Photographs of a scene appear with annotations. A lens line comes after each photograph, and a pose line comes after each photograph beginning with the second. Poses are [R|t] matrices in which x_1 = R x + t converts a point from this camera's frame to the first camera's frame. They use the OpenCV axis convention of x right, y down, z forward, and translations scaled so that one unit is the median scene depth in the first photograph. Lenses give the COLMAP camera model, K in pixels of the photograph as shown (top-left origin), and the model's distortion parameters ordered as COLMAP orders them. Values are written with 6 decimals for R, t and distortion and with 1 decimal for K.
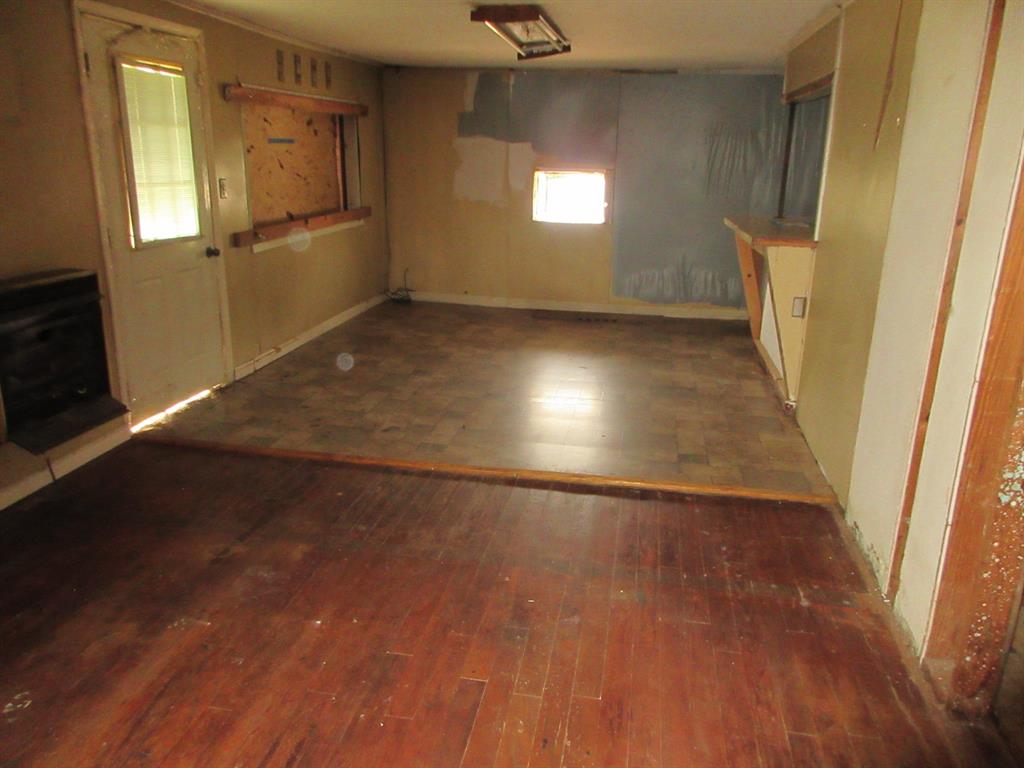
lens RADIAL K [[765.6, 0, 511.6], [0, 765.6, 382.0], [0, 0, 1]] dist [0.002729, 0.012003]
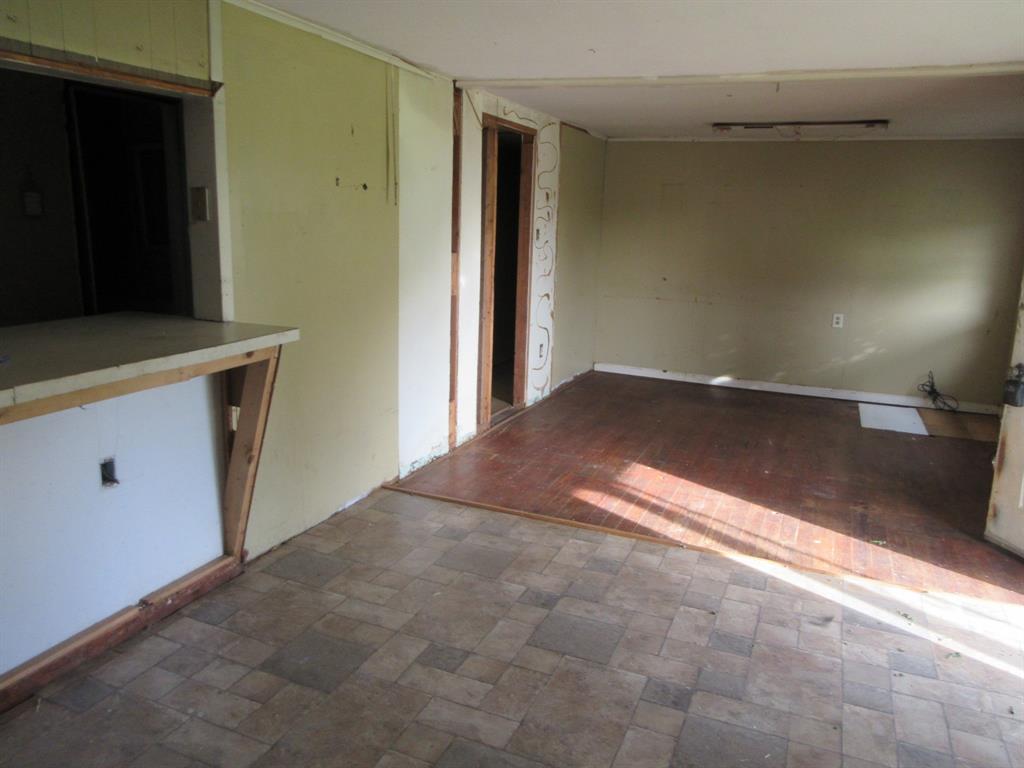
lens RADIAL K [[765.6, 0, 517.3], [0, 765.6, 384.6], [0, 0, 1]] dist [0.002729, 0.012003]
pose [[-0.975418, -0.089519, 0.201361, -0.010622], [0.020008, 0.874016, 0.485485, -0.464946], [-0.219453, 0.477579, -0.850740, 1.546414]]
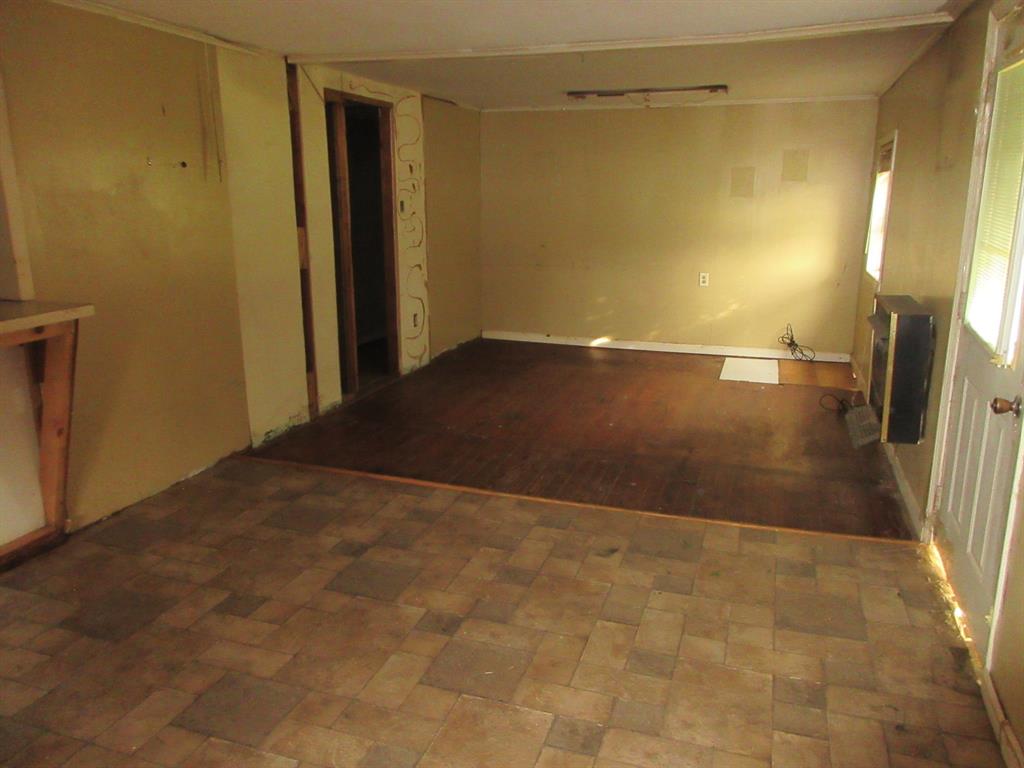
lens RADIAL K [[765.6, 0, 514.4], [0, 765.6, 382.0], [0, 0, 1]] dist [0.002729, 0.012003]
pose [[-0.988901, -0.049424, 0.140117, -0.164873], [0.030034, 0.857087, 0.514296, -0.473396], [-0.145511, 0.512796, -0.846089, 1.566762]]
